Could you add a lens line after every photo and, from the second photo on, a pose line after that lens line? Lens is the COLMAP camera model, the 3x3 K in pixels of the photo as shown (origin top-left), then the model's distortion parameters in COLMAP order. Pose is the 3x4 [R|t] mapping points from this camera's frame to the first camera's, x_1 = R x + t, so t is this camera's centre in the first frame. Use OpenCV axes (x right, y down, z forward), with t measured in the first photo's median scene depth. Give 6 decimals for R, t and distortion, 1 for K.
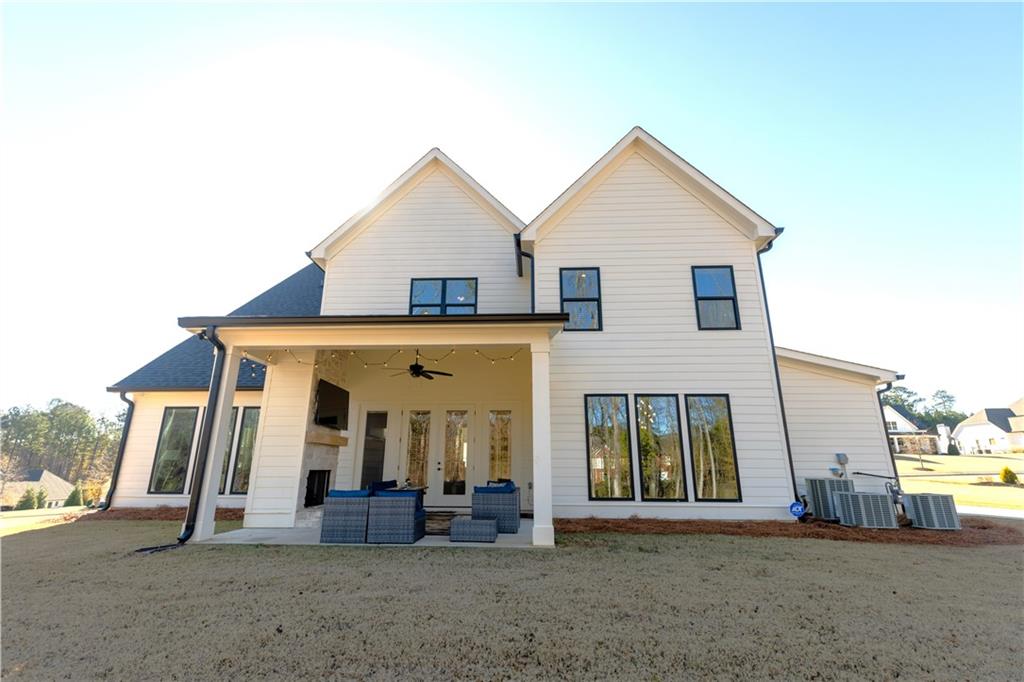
lens RADIAL K [[454.7, 0, 512.0], [0, 454.7, 341.0], [0, 0, 1]] dist [0.000542, -0.004313]
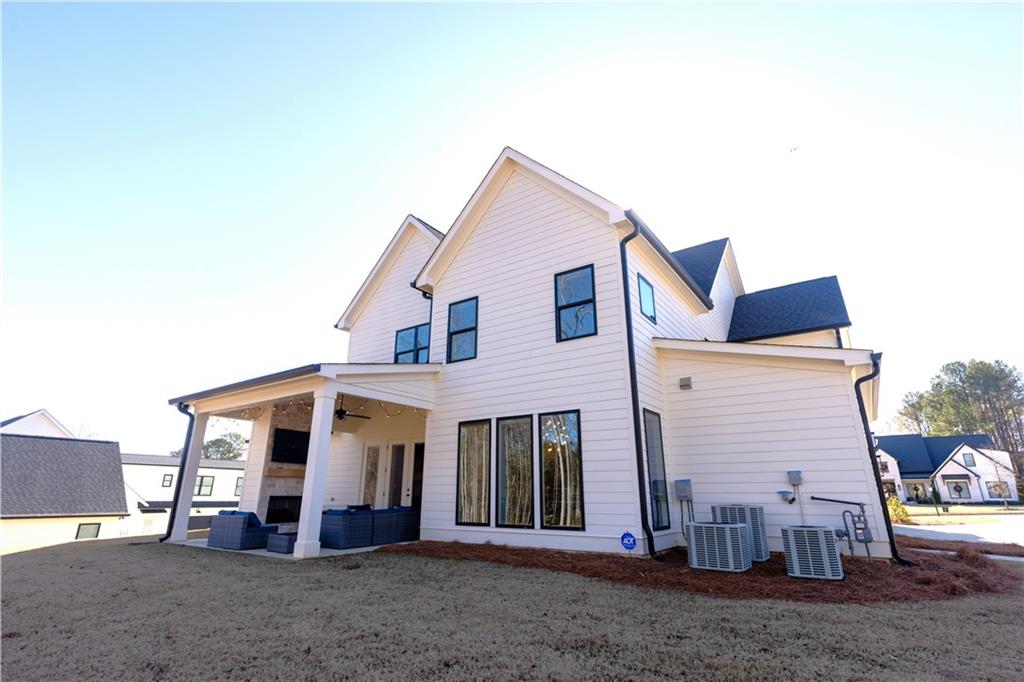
lens RADIAL K [[480.9, 0, 512.0], [0, 480.9, 341.0], [0, 0, 1]] dist [-0.009573, 0.000619]
pose [[0.851321, -0.165111, -0.497987, 0.839607], [0.144840, 0.986265, -0.079395, 0.038271], [0.504256, -0.004537, 0.863543, 0.108125]]
